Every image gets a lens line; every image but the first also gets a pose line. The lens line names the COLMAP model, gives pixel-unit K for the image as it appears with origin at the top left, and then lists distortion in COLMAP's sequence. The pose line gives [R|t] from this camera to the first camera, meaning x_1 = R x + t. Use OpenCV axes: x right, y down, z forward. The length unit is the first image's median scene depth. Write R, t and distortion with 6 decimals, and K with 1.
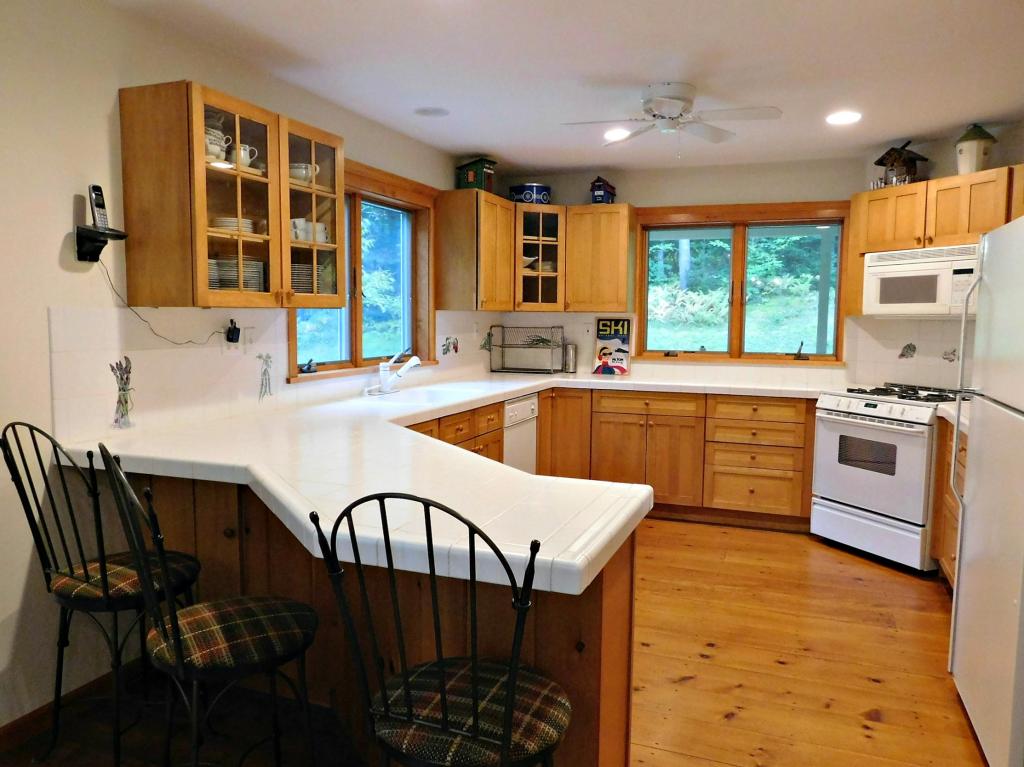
lens RADIAL K [[755.3, 0, 511.8], [0, 755.3, 385.7], [0, 0, 1]] dist [-0.012366, 0.016088]
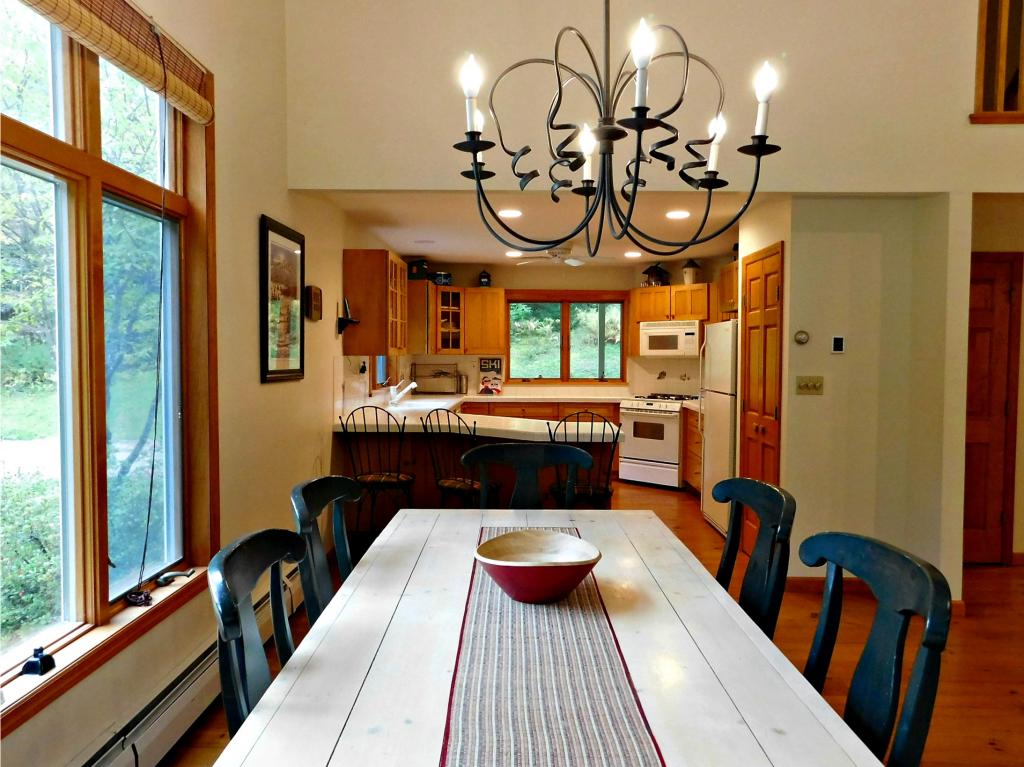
lens RADIAL K [[755.3, 0, 511.2], [0, 755.3, 384.0], [0, 0, 1]] dist [-0.012366, 0.016088]
pose [[0.937815, -0.019210, 0.346605, -0.417859], [0.036174, 0.998440, -0.042541, 0.036742], [-0.345247, 0.052434, 0.937046, -0.541755]]
